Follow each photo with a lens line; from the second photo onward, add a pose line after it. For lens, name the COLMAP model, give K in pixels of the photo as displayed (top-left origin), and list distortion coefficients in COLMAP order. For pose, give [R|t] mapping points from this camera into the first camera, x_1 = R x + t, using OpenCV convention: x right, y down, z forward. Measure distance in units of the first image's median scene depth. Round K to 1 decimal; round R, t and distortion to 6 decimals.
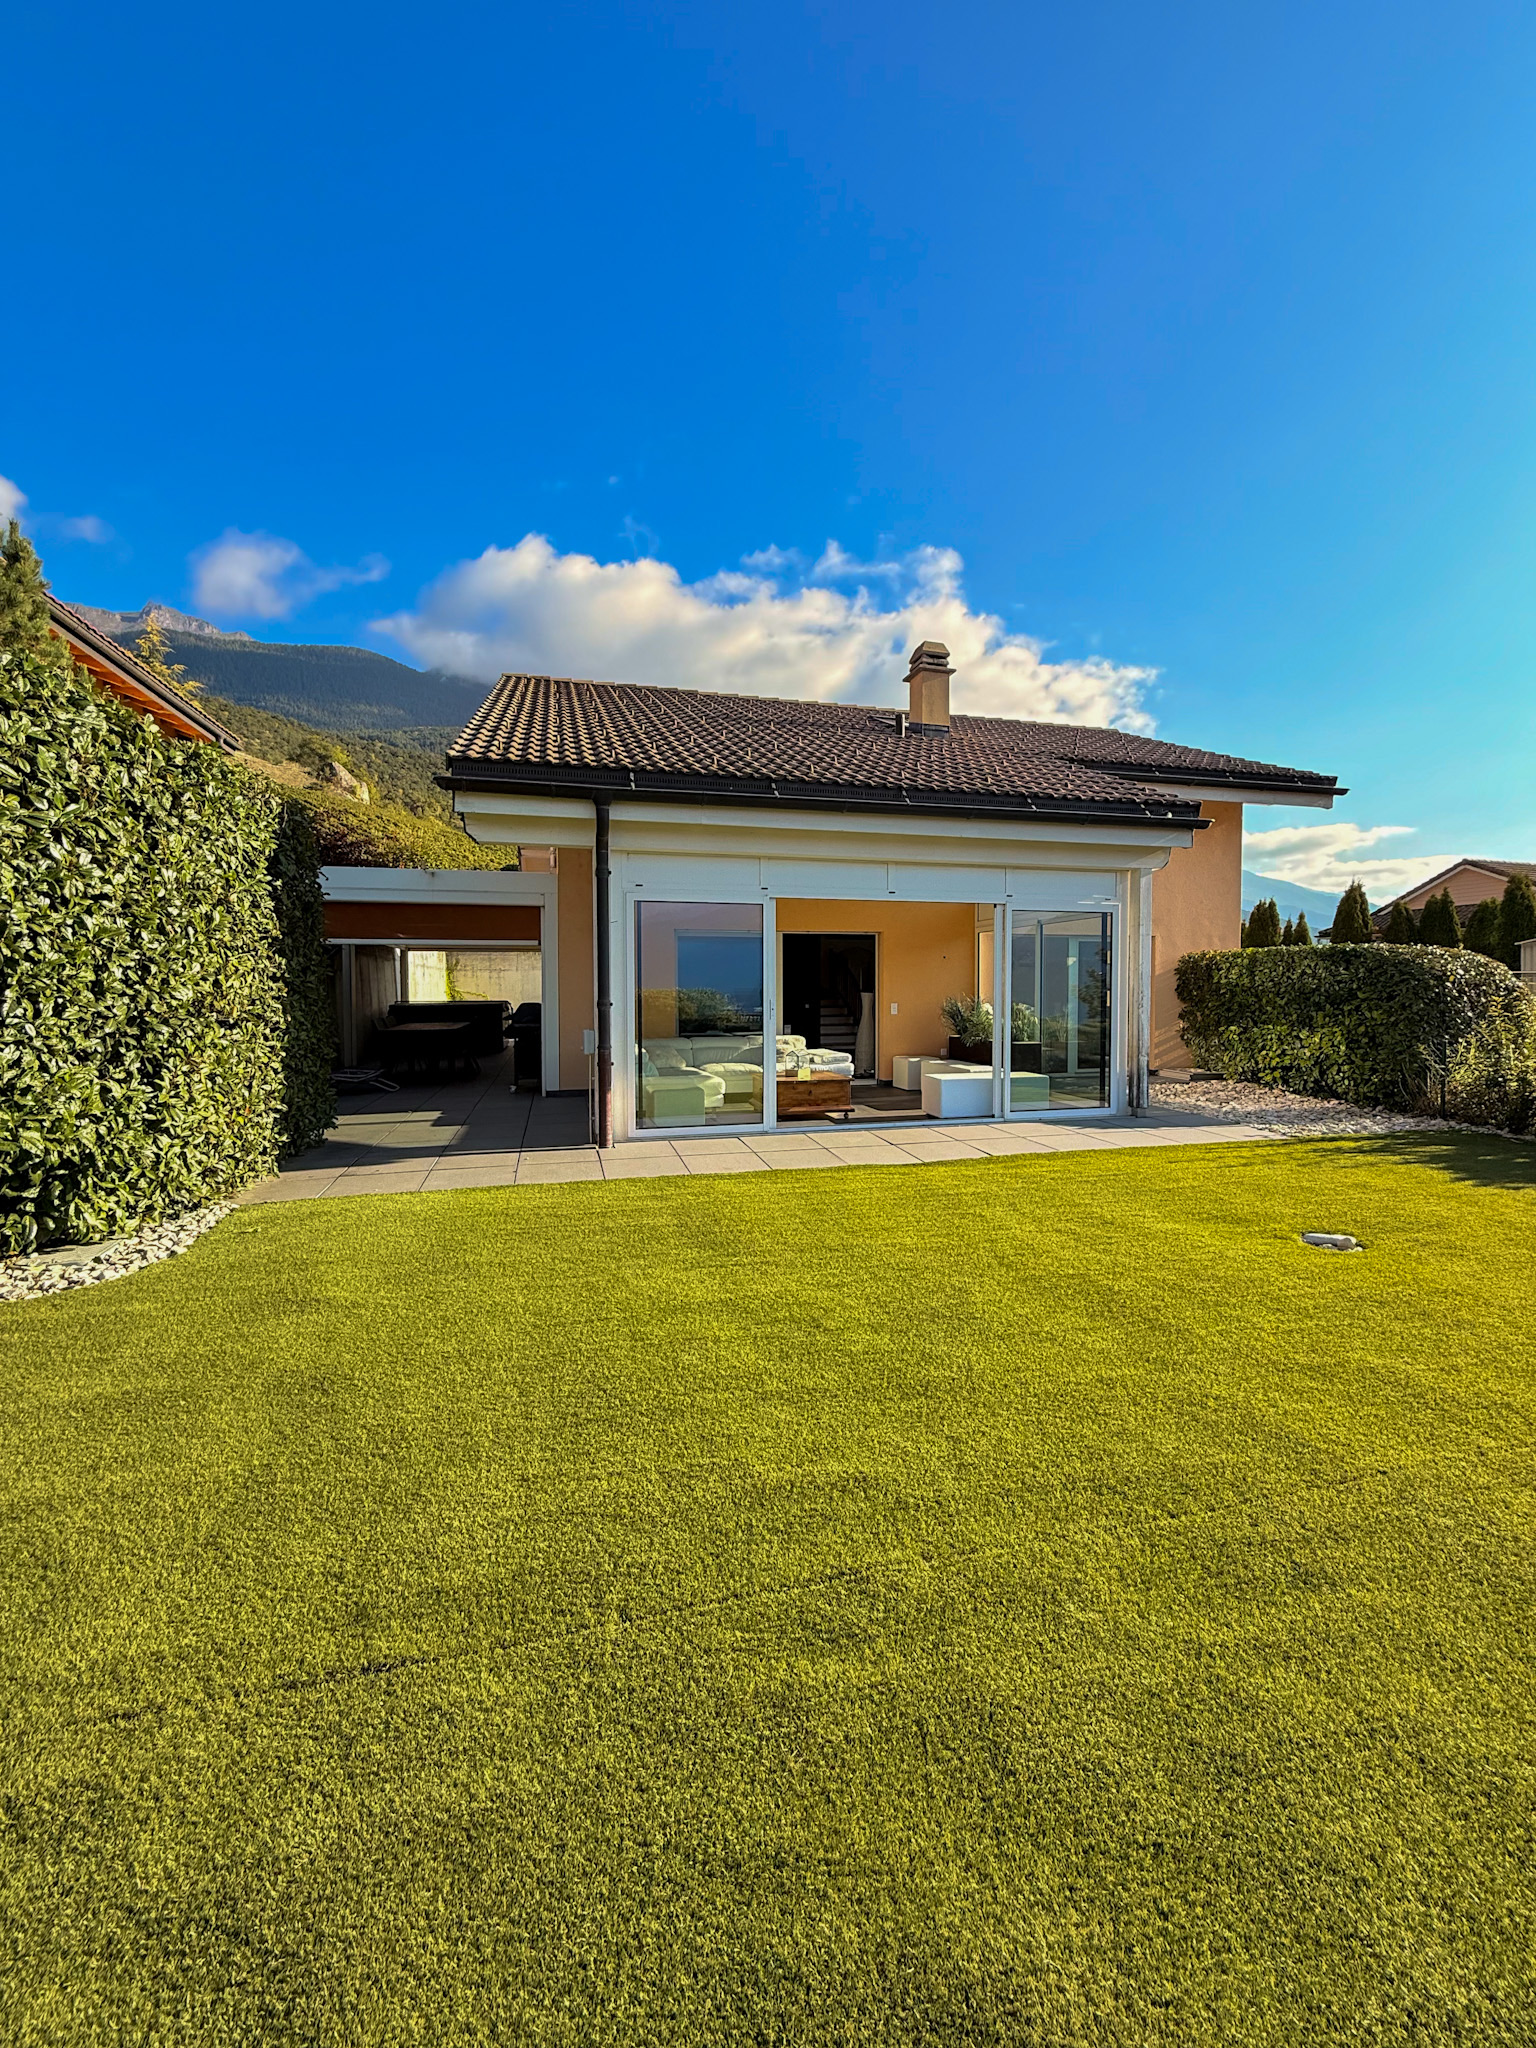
lens RADIAL K [[815.8, 0, 773.1], [0, 815.8, 1014.0], [0, 0, 1]] dist [0.001091, -0.000474]
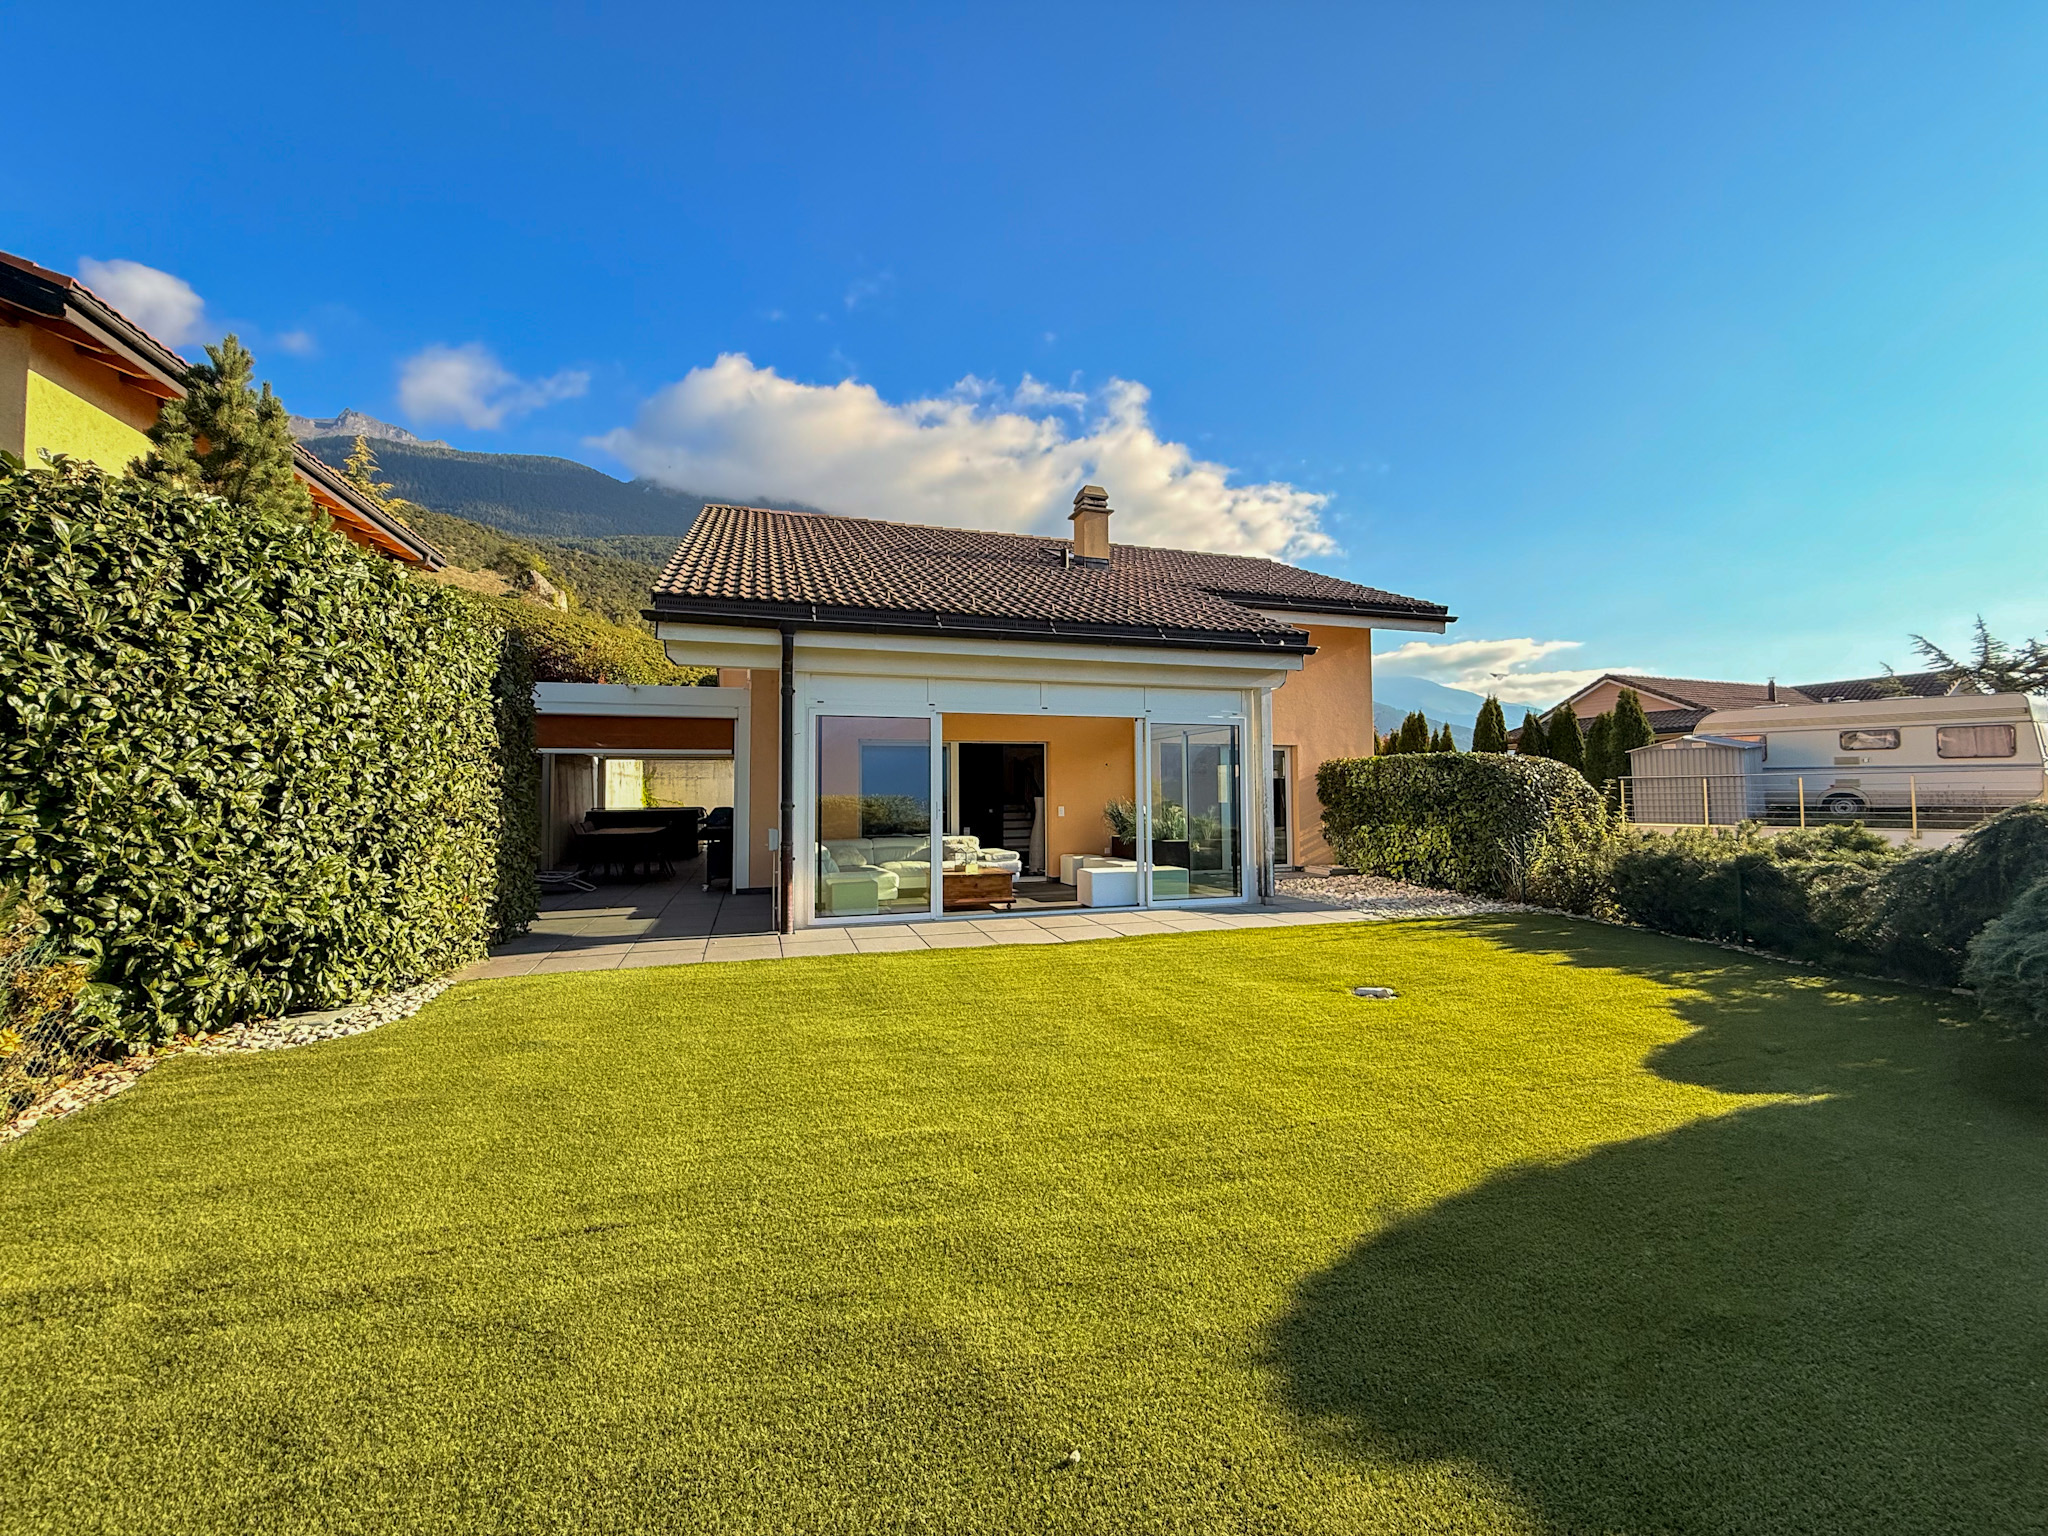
lens RADIAL K [[815.8, 0, 1019.4], [0, 815.8, 762.9], [0, 0, 1]] dist [0.001091, -0.000474]
pose [[0.998599, -0.001491, 0.052885, 0.046282], [0.005315, 0.997372, -0.072249, 0.009734], [-0.052639, 0.072429, 0.995984, -0.127271]]
